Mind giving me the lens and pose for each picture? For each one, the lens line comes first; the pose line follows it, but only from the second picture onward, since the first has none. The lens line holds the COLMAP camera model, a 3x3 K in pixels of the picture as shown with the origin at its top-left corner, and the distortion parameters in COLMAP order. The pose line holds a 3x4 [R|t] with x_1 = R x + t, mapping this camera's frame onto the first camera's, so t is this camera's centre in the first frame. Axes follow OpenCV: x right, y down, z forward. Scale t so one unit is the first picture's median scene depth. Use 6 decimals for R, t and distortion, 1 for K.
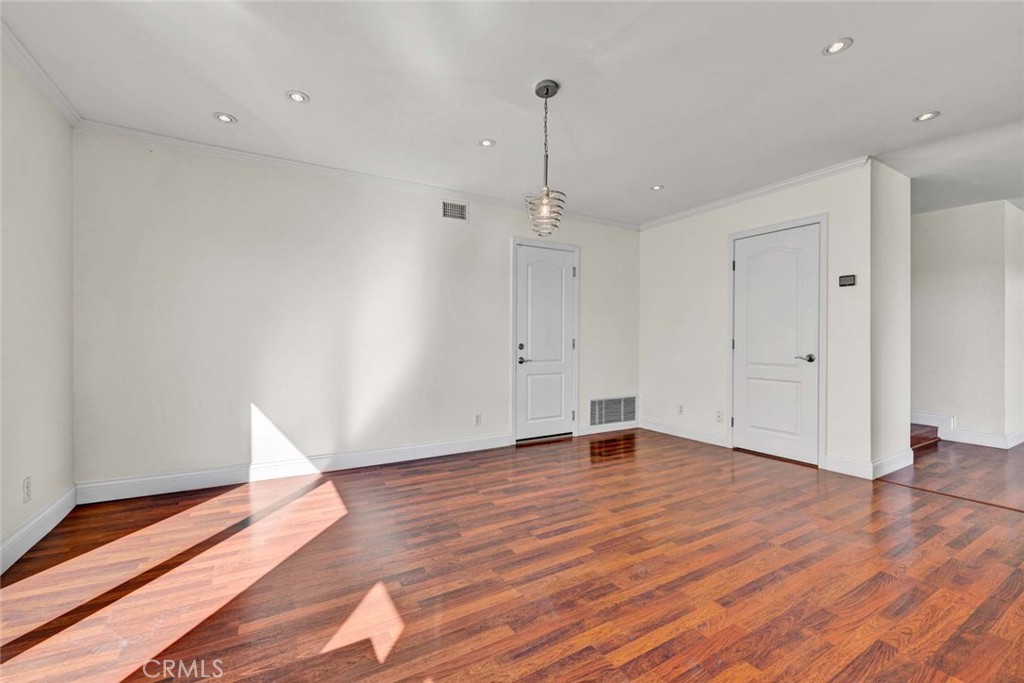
lens RADIAL K [[433.5, 0, 519.2], [0, 433.5, 348.3], [0, 0, 1]] dist [0.001062, 0.000169]
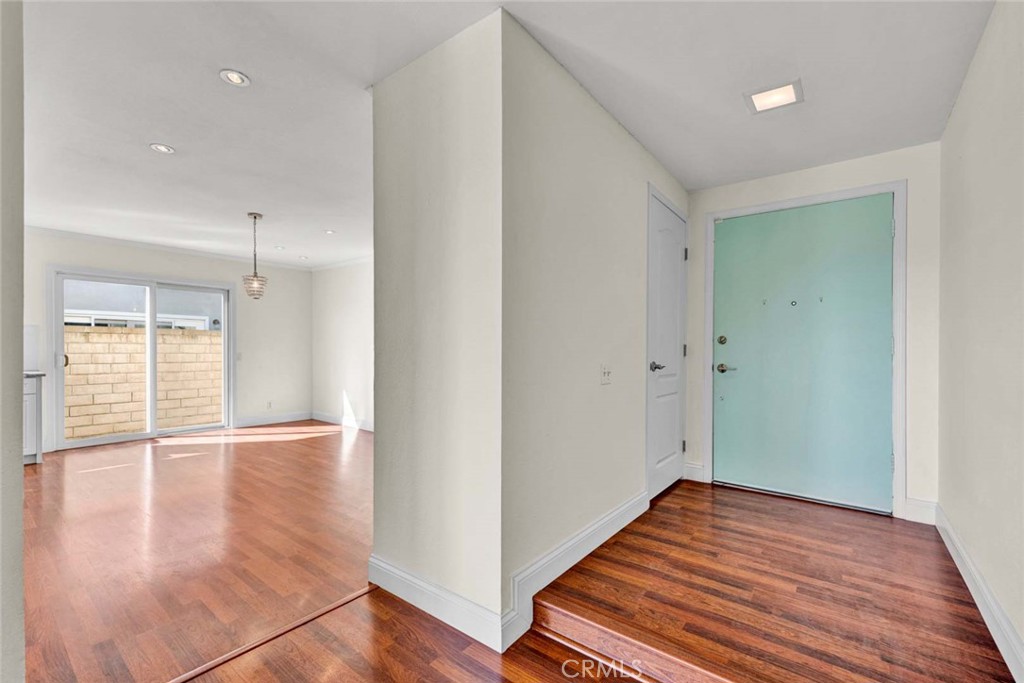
lens RADIAL K [[449.2, 0, 507.5], [0, 449.2, 363.6], [0, 0, 1]] dist [0.001352, 0.000685]
pose [[0.328448, 0.030419, -0.944032, 1.735967], [-0.021786, 0.999459, 0.024625, -0.051734], [0.944271, 0.012478, 0.328933, 1.116882]]
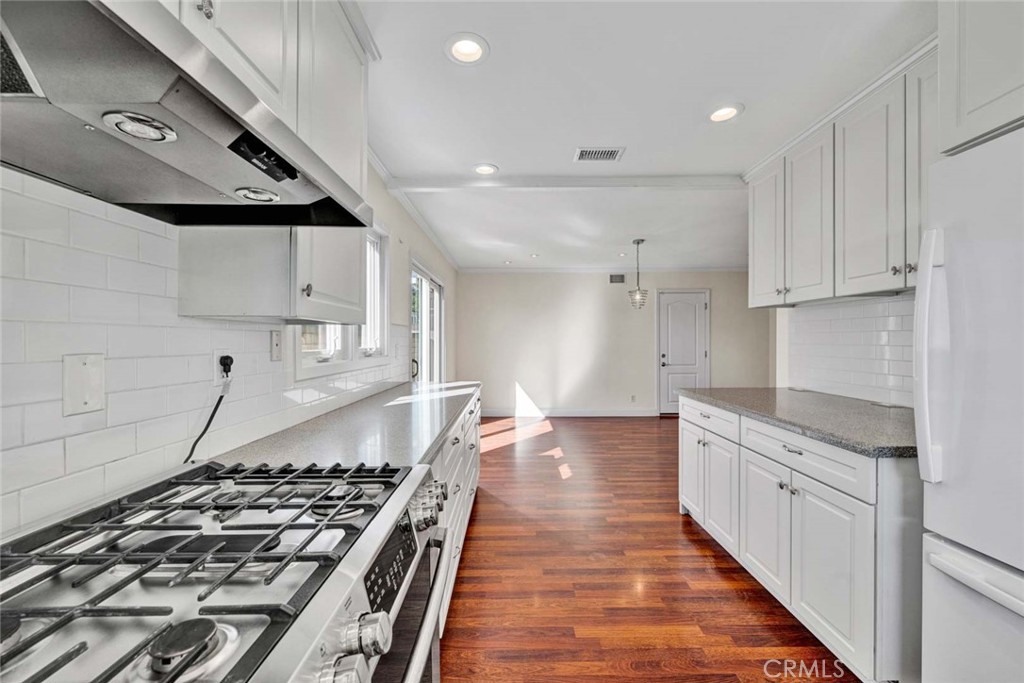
lens RADIAL K [[405.2, 0, 514.5], [0, 405.2, 342.0], [0, 0, 1]] dist [-0.000386, -0.000406]
pose [[0.857856, -0.003343, -0.513879, 0.469892], [-0.003909, 0.999907, -0.013032, -0.052416], [0.513875, 0.013189, 0.857764, -0.867055]]
